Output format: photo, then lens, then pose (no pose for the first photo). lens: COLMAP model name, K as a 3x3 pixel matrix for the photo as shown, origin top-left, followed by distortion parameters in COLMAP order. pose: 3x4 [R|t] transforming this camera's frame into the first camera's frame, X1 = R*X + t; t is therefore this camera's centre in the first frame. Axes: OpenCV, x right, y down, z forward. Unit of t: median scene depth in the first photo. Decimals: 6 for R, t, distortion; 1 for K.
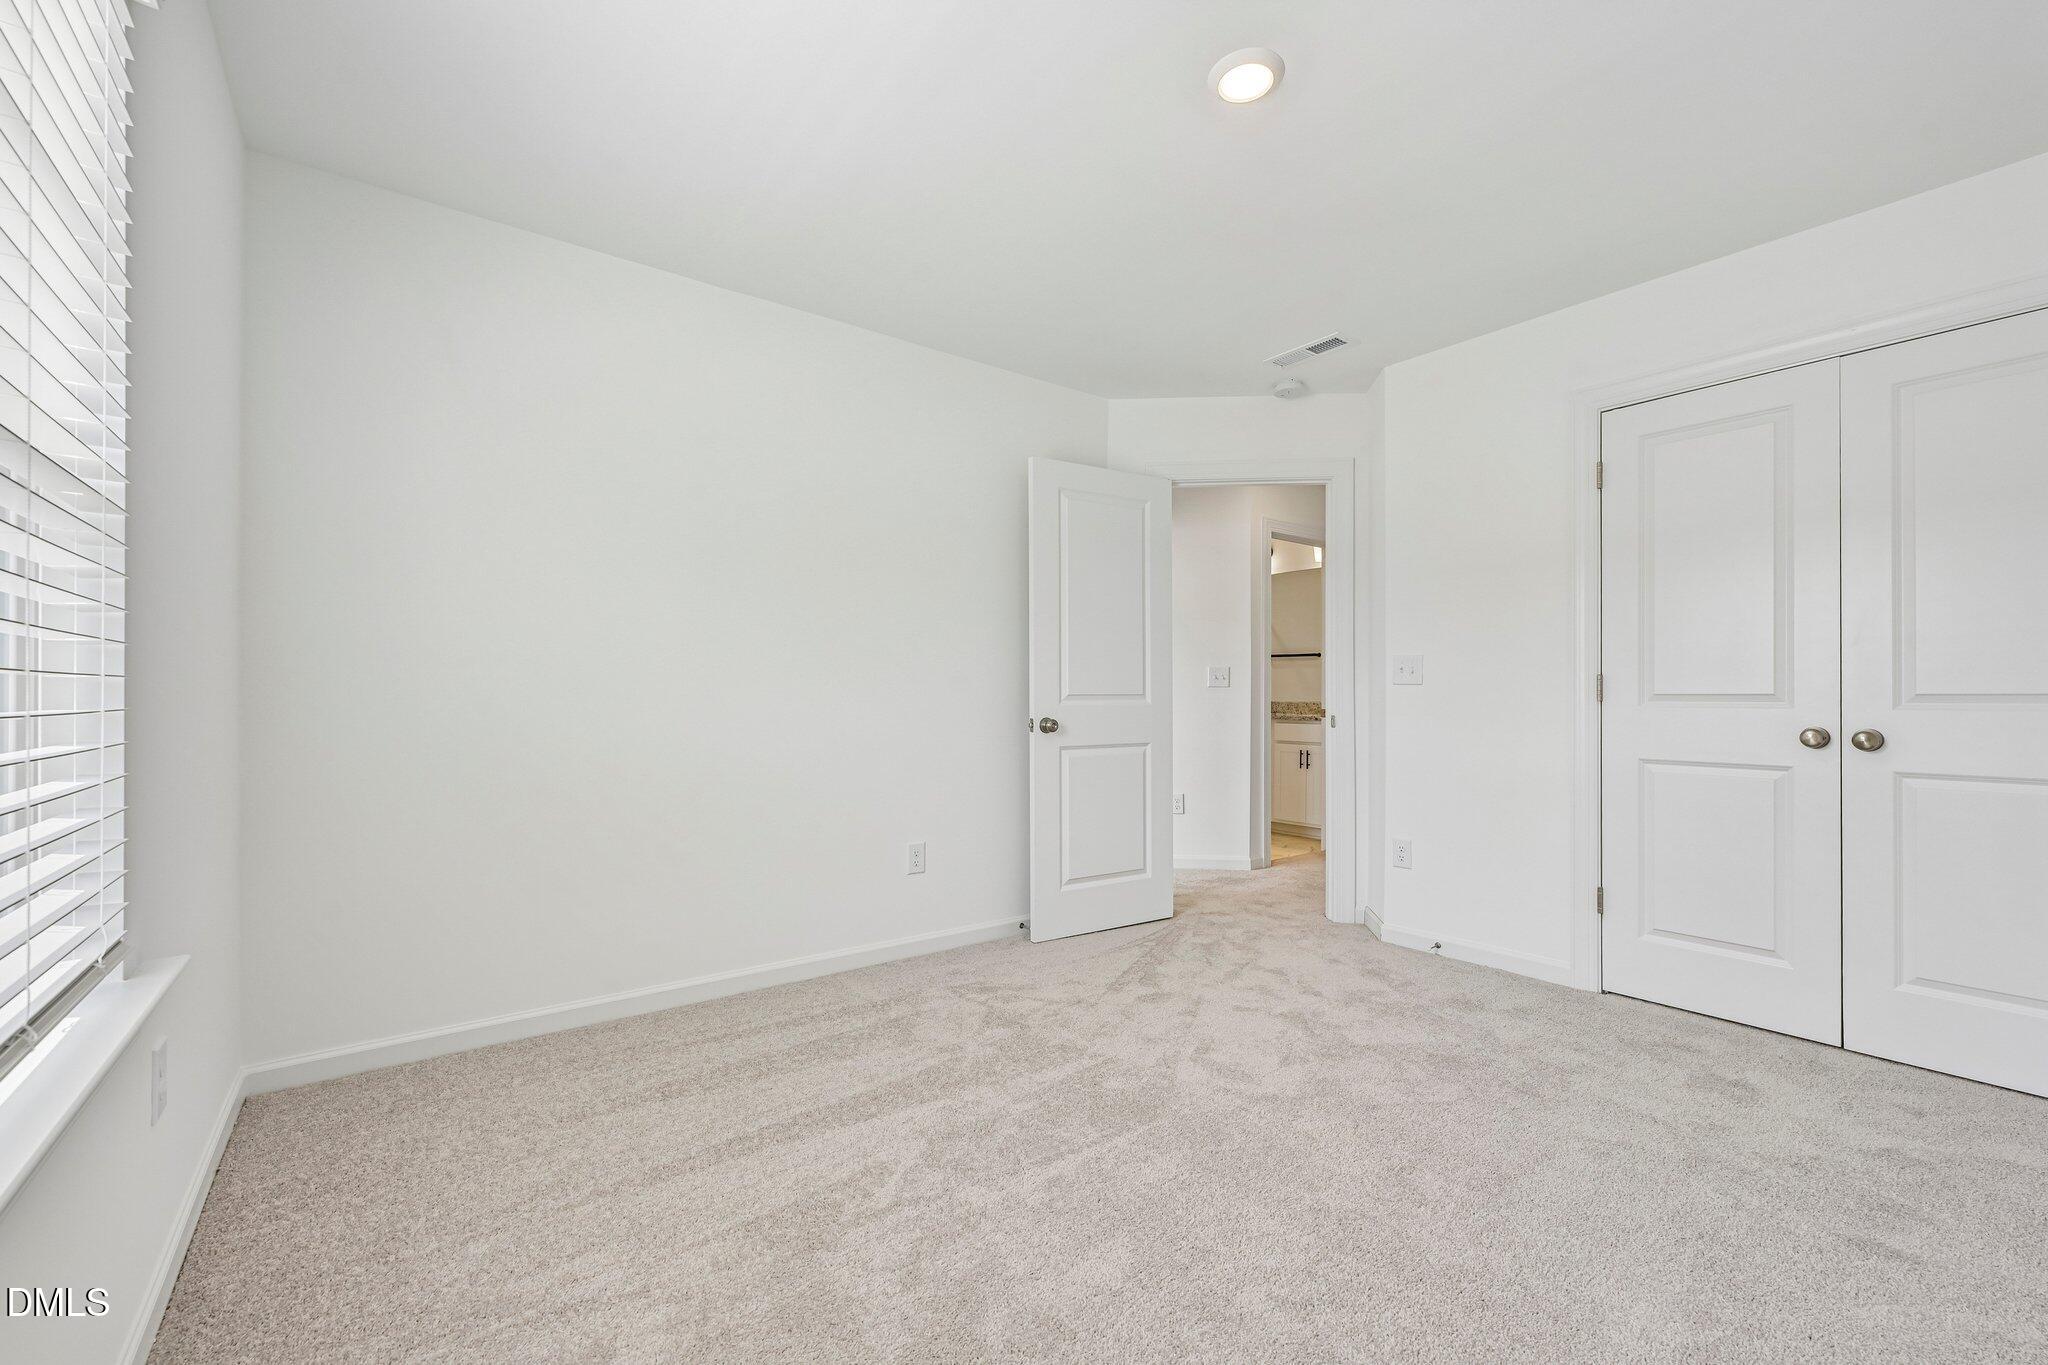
lens RADIAL K [[860.6, 0, 1028.3], [0, 860.6, 701.0], [0, 0, 1]] dist [-0.000782, 0.000035]
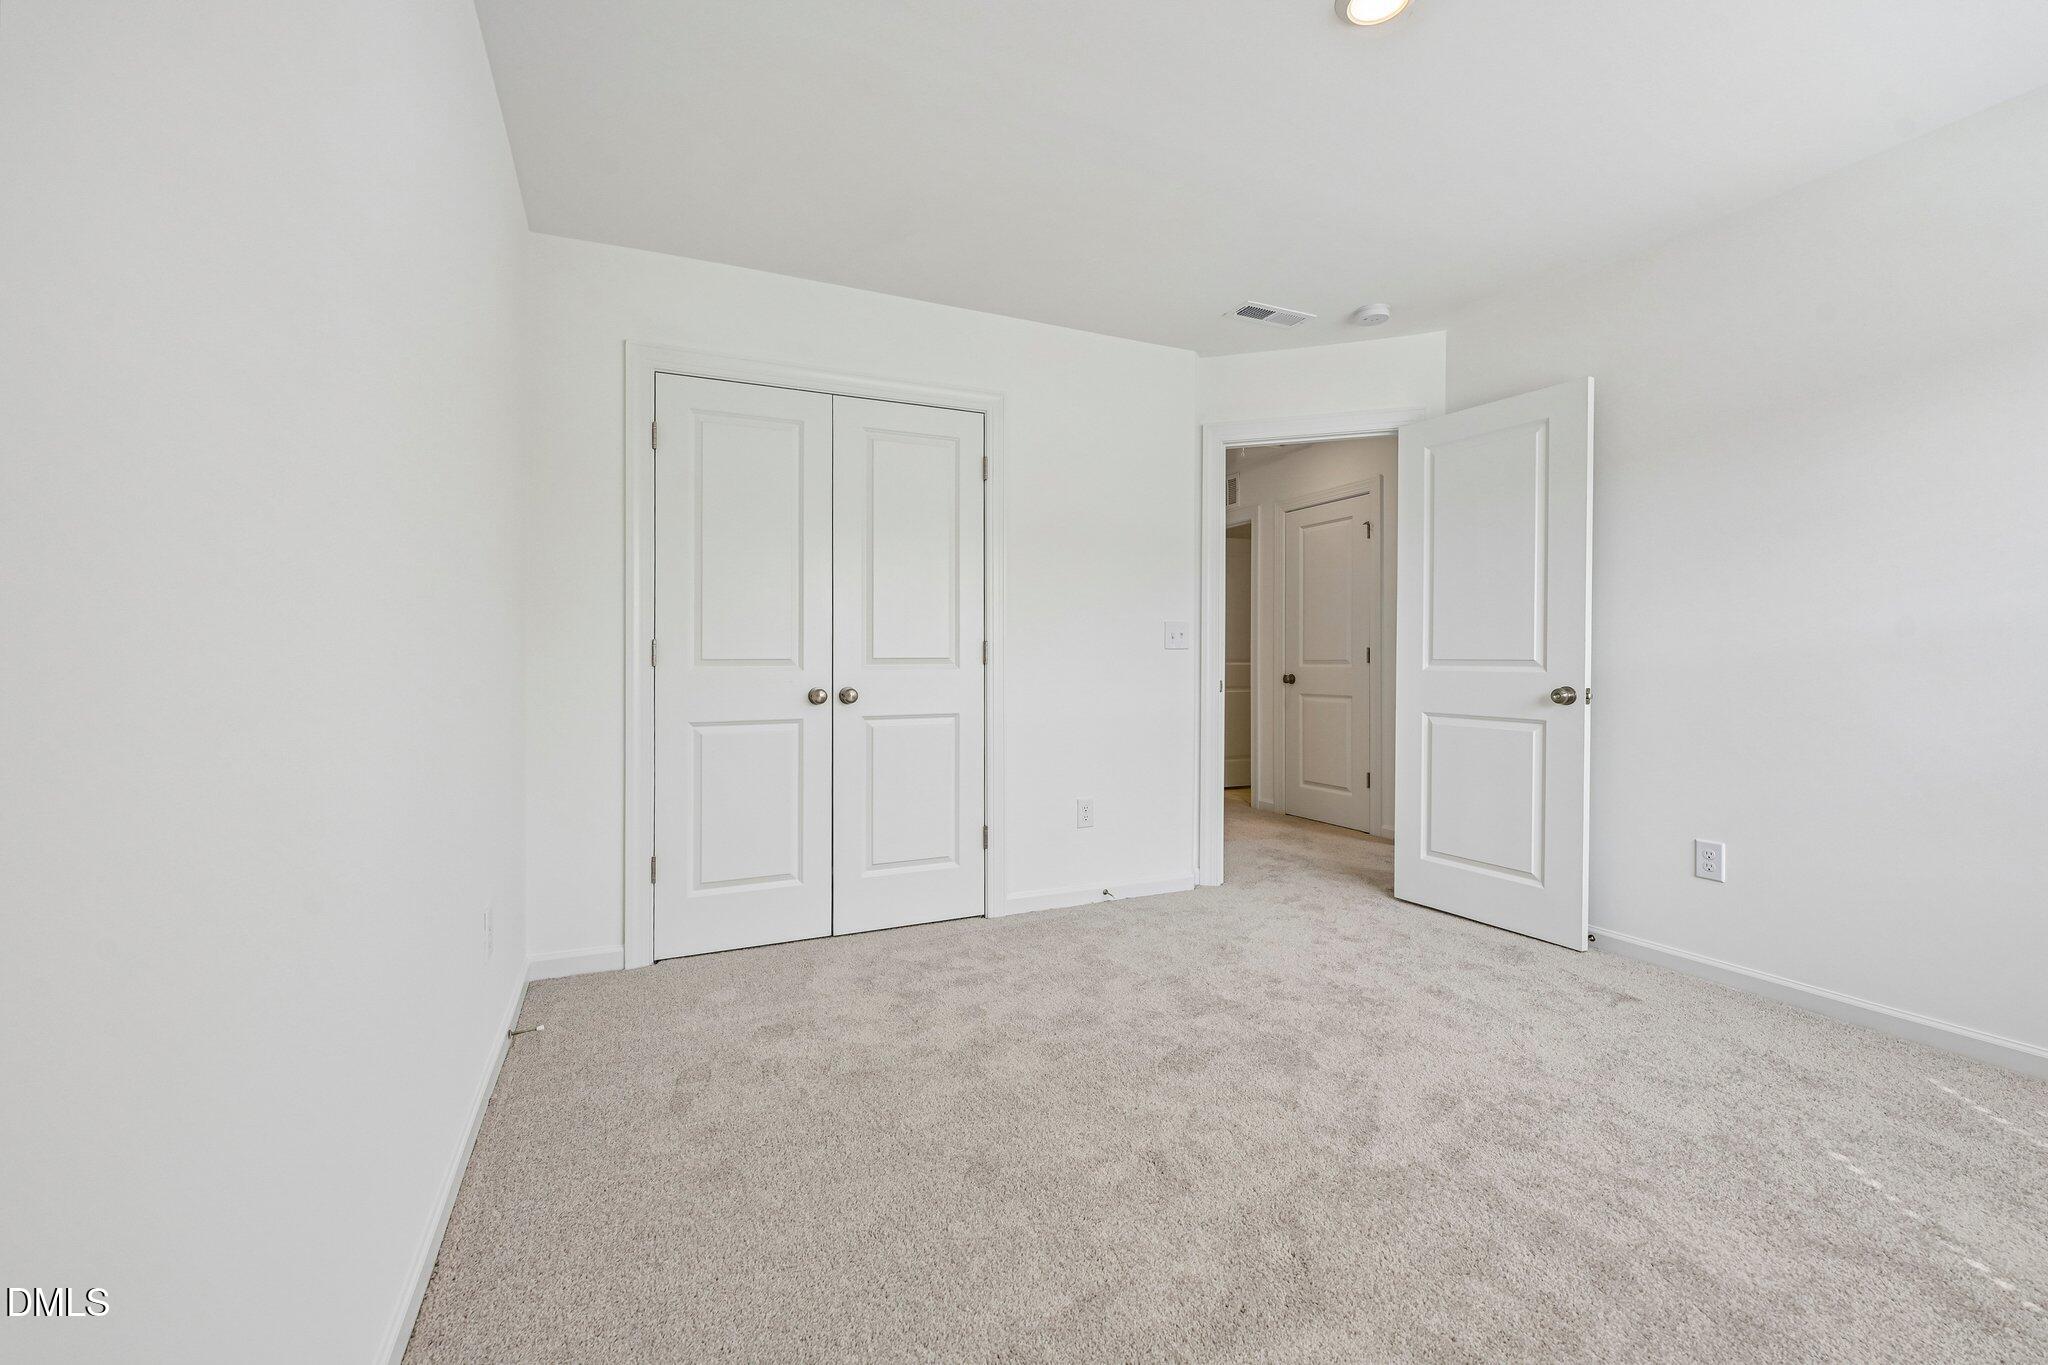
lens RADIAL K [[845.8, 0, 1038.1], [0, 845.8, 670.3], [0, 0, 1]] dist [-0.000118, 0.000005]
pose [[0.171701, -0.007037, 0.985124, -0.253039], [0.001116, 0.999975, 0.006949, -0.001788], [-0.985148, -0.000093, 0.171705, 0.489713]]
